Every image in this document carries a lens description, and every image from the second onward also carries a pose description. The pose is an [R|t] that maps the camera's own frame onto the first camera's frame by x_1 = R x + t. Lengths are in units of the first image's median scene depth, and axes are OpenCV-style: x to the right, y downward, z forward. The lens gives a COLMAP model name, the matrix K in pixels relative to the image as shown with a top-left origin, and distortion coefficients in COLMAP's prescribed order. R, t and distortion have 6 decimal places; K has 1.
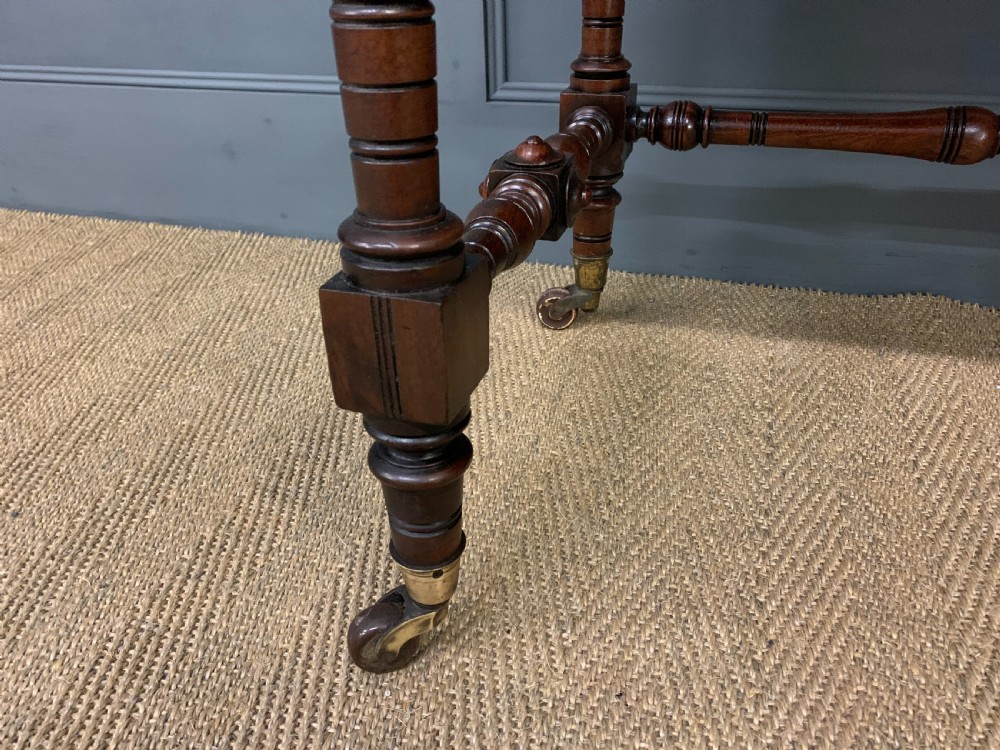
lens RADIAL K [[769.3, 0, 486.3], [0, 769.3, 359.3], [0, 0, 1]] dist [0.019023, -0.007944]
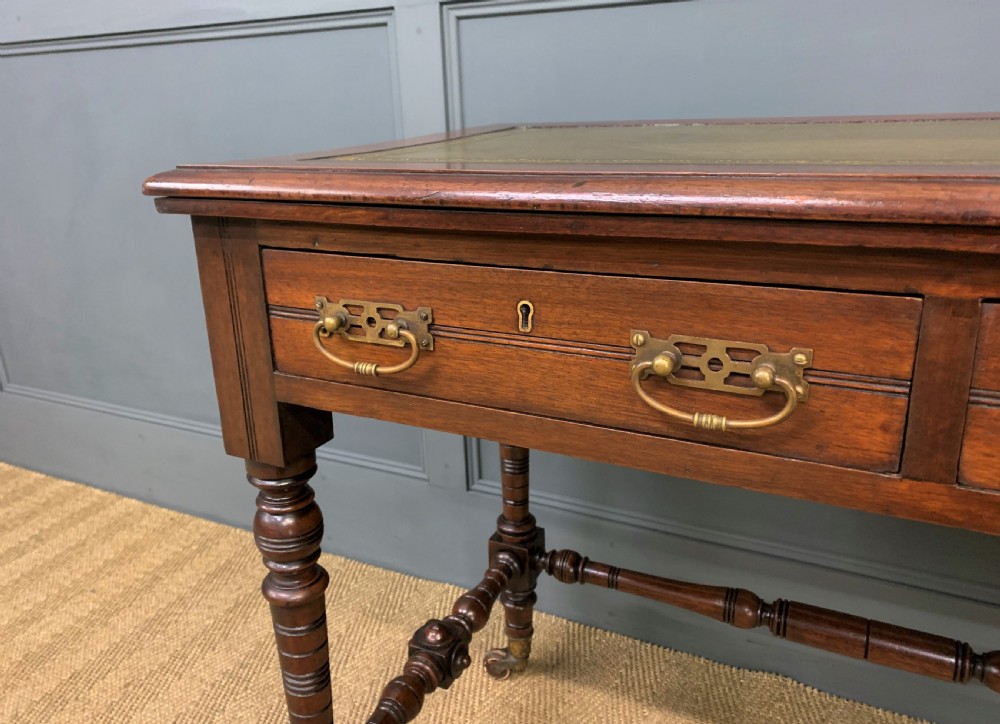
lens RADIAL K [[778.5, 0, 475.8], [0, 778.5, 352.2], [0, 0, 1]] dist [0.046859, -0.034895]
pose [[0.988620, 0.032873, -0.146801, 0.294074], [-0.059579, 0.981599, -0.181423, -0.435409], [0.138135, 0.188104, 0.972386, -0.589971]]
